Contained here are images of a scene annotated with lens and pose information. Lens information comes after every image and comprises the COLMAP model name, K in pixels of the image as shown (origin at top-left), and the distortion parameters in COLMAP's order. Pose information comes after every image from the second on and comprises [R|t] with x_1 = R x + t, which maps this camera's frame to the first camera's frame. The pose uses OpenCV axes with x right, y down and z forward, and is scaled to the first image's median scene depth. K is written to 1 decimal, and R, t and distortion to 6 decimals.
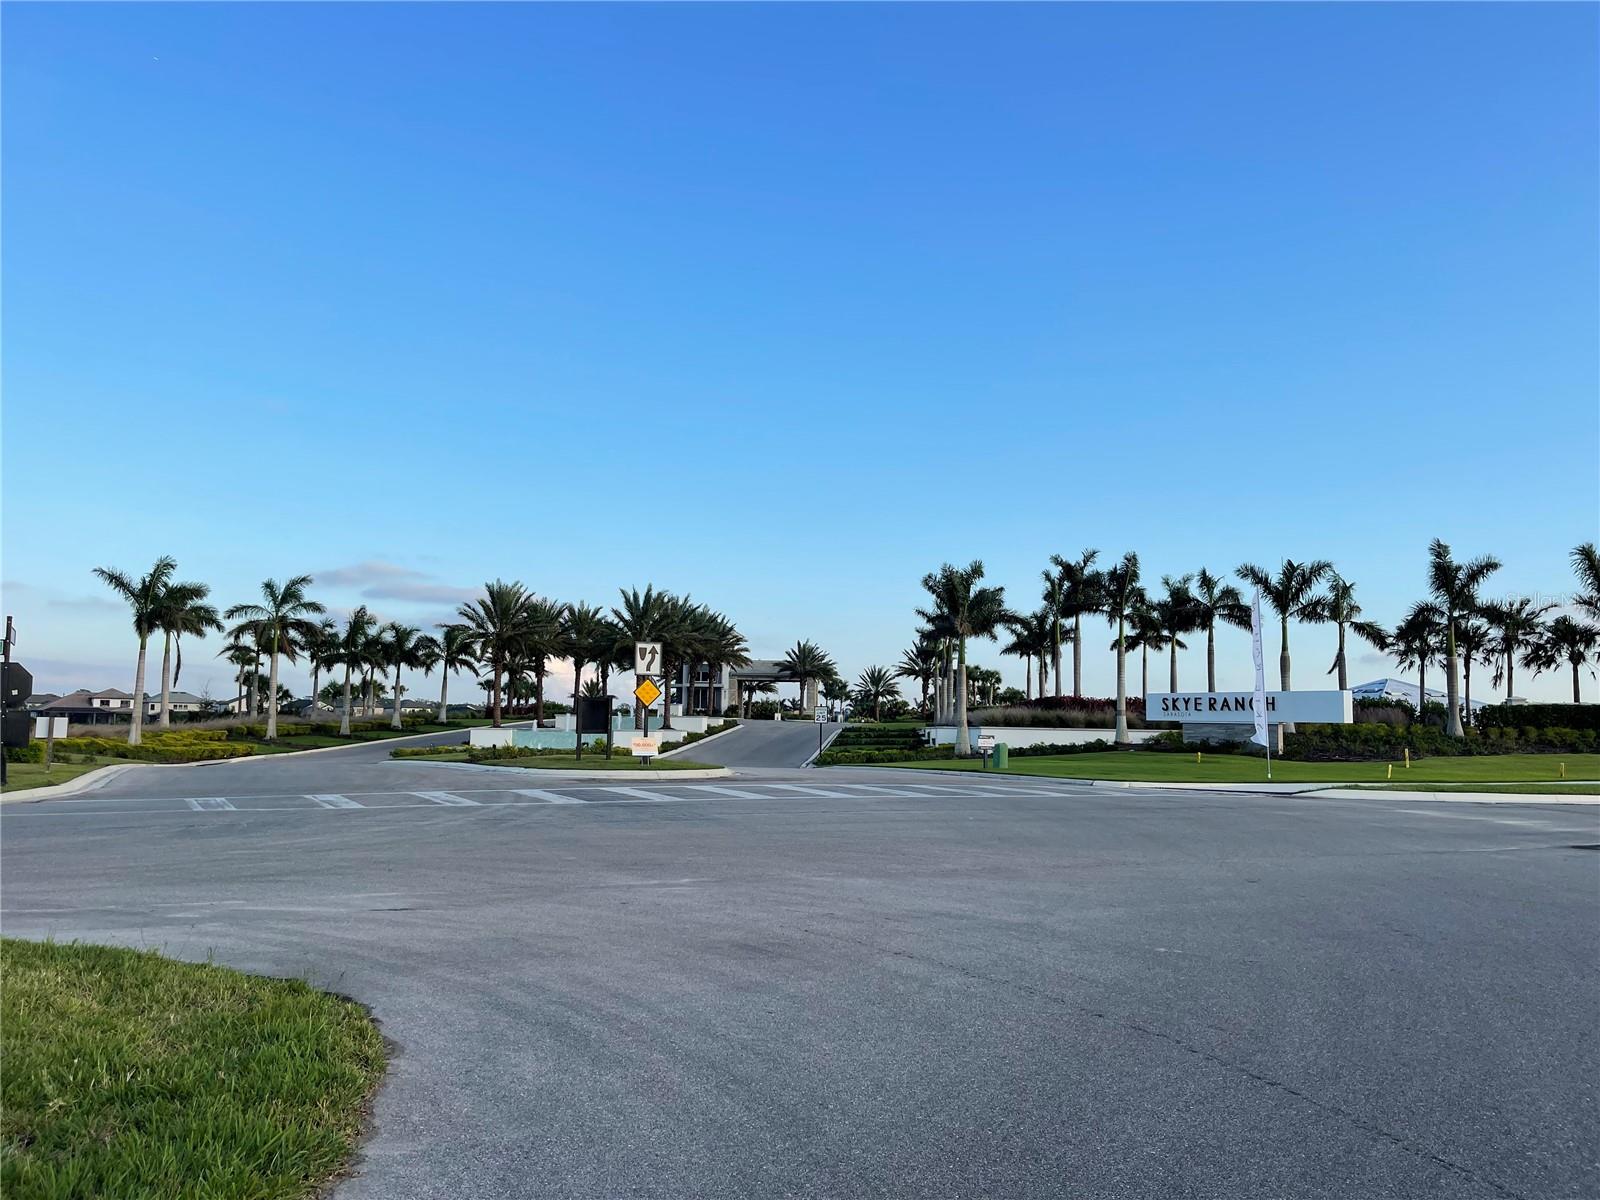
lens RADIAL K [[1178.7, 0, 803.0], [0, 1178.7, 603.1], [0, 0, 1]] dist [0.083499, -0.122598]
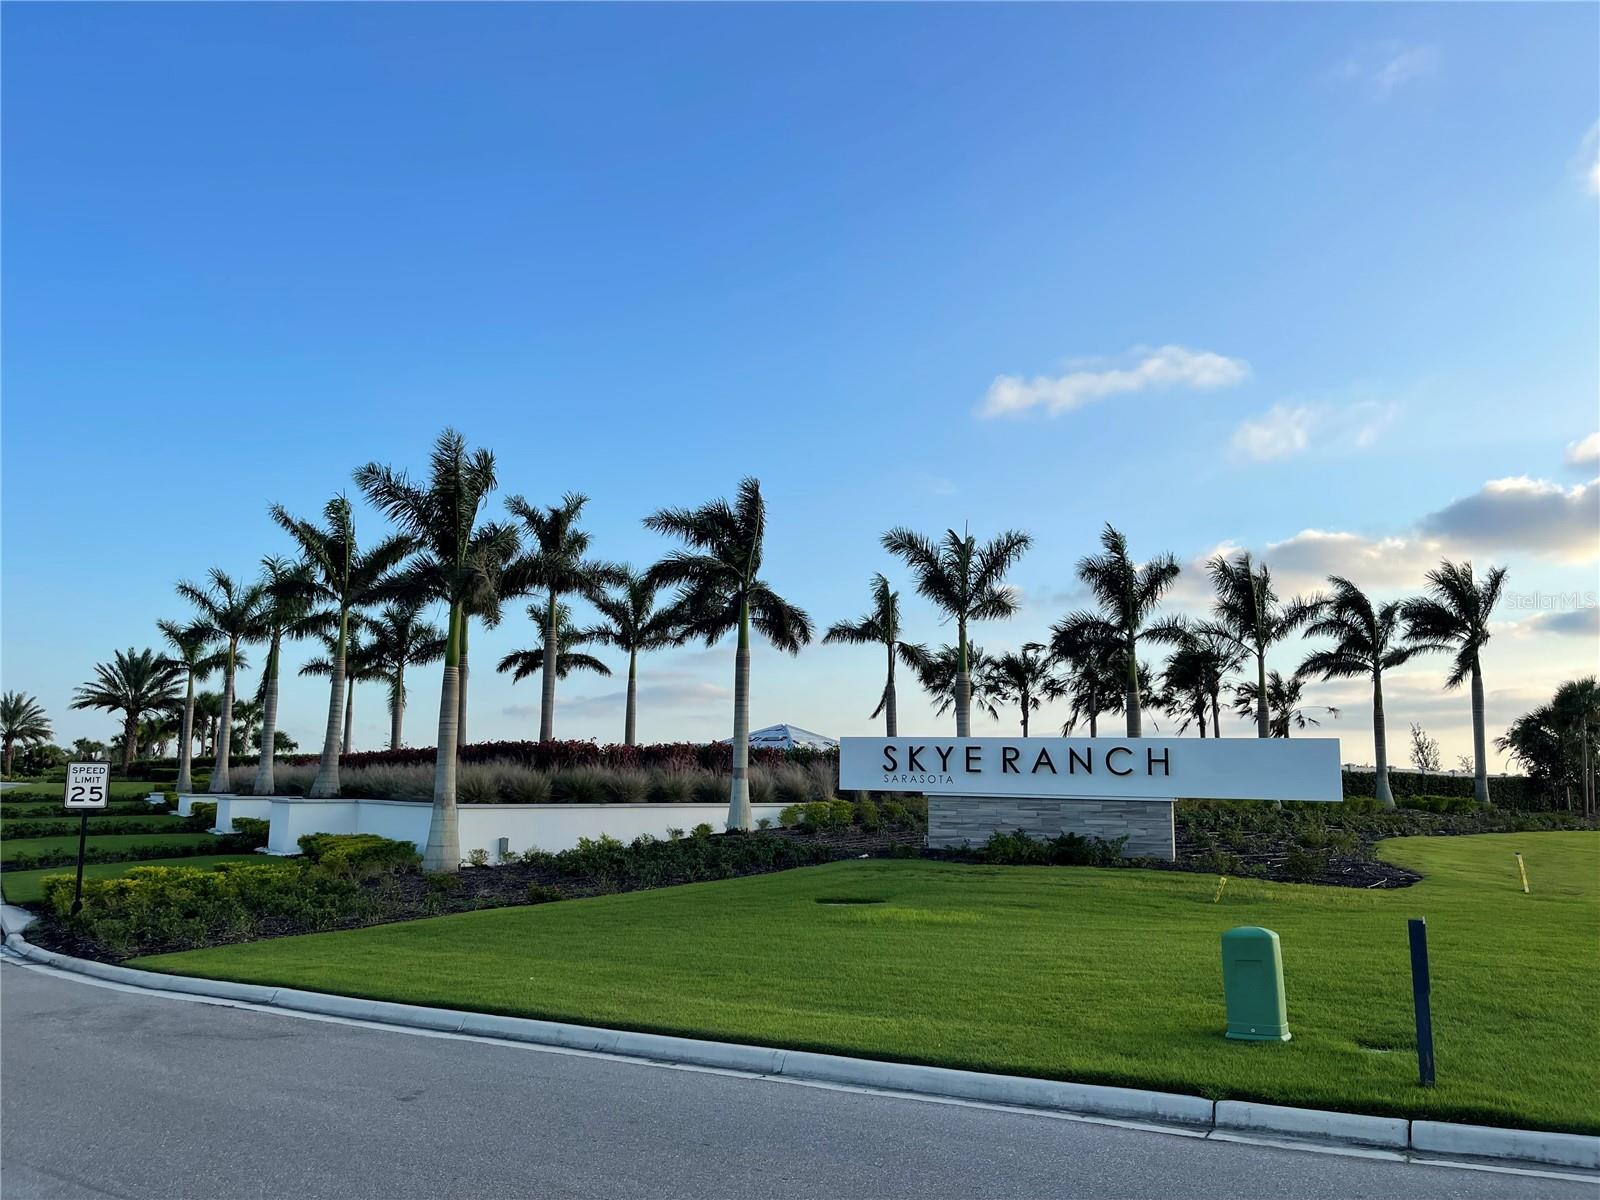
lens RADIAL K [[1178.7, 0, 803.0], [0, 1178.7, 603.1], [0, 0, 1]] dist [0.083499, -0.122598]
pose [[0.774409, 0.089541, 0.626317, -0.029990], [-0.064561, 0.995951, -0.062558, 0.030078], [-0.629383, 0.008010, 0.777054, 0.358921]]
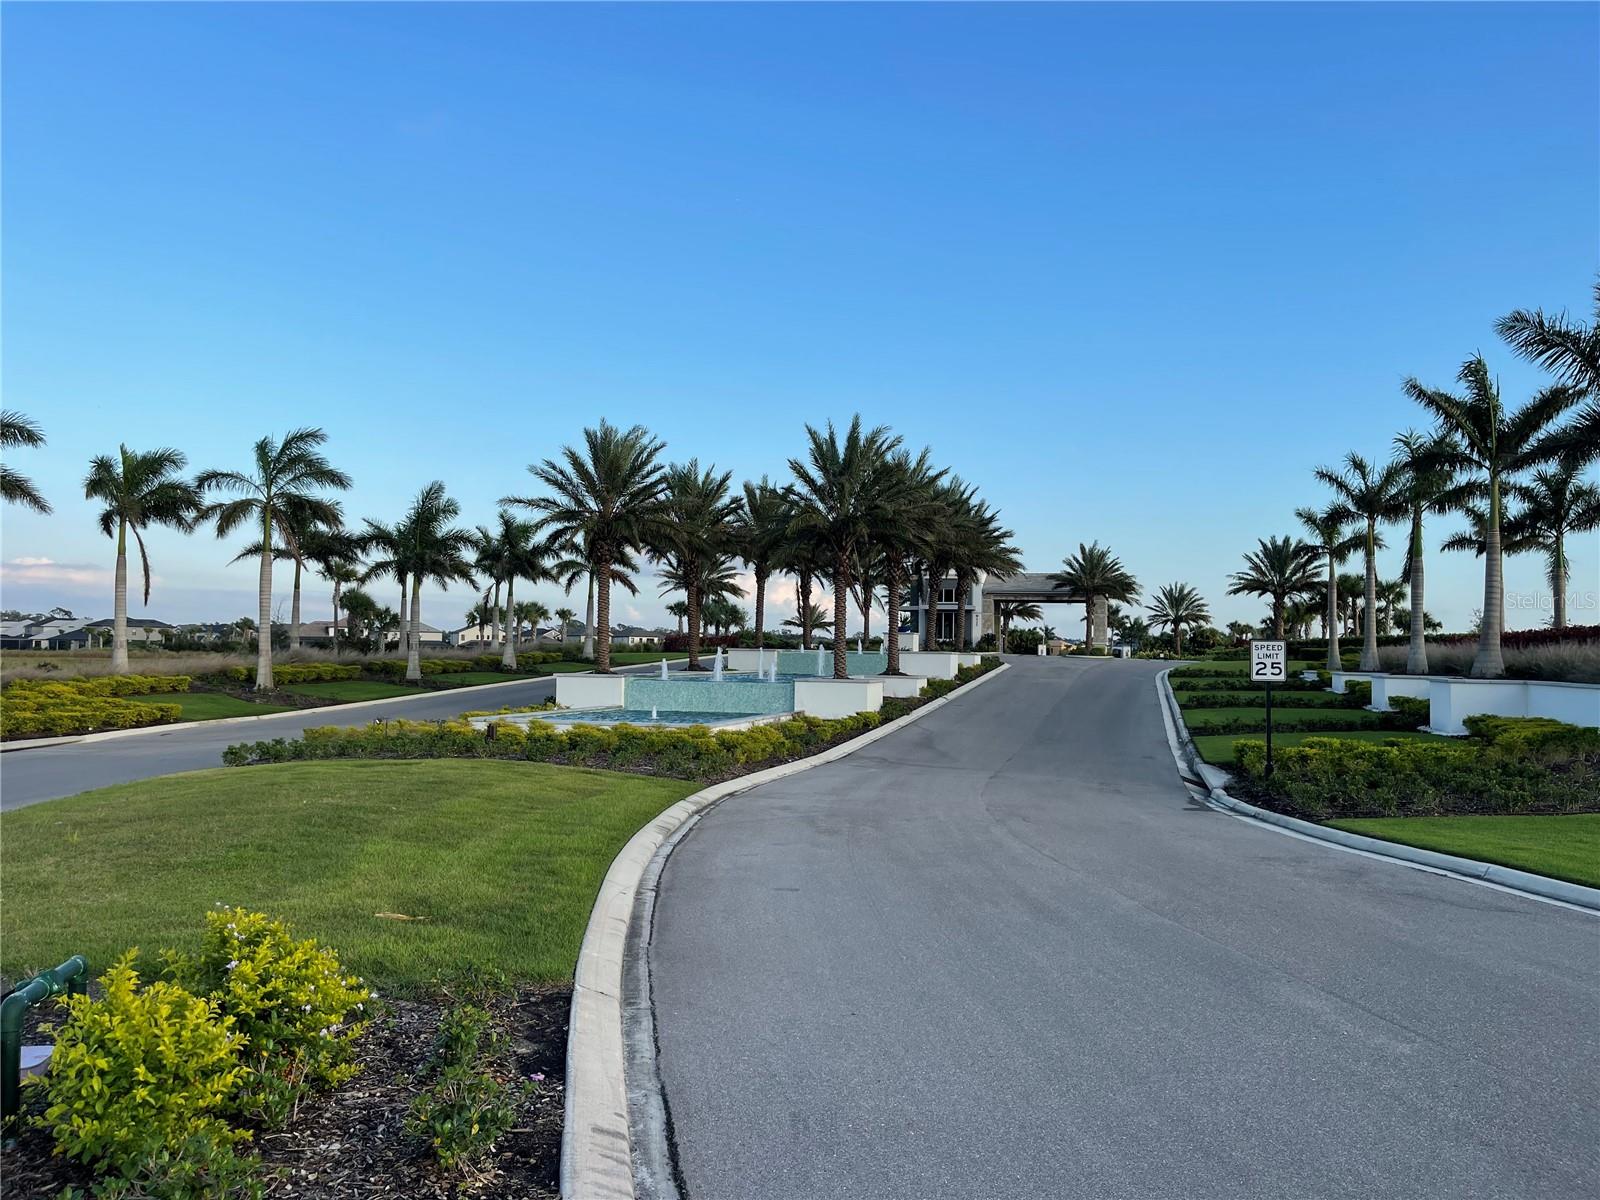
lens RADIAL K [[1178.7, 0, 803.0], [0, 1178.7, 603.1], [0, 0, 1]] dist [0.083499, -0.122598]
pose [[0.980039, -0.006779, -0.198691, -0.035856], [0.018699, 0.998131, 0.058178, 0.030501], [0.197925, -0.060732, 0.978334, 0.357567]]
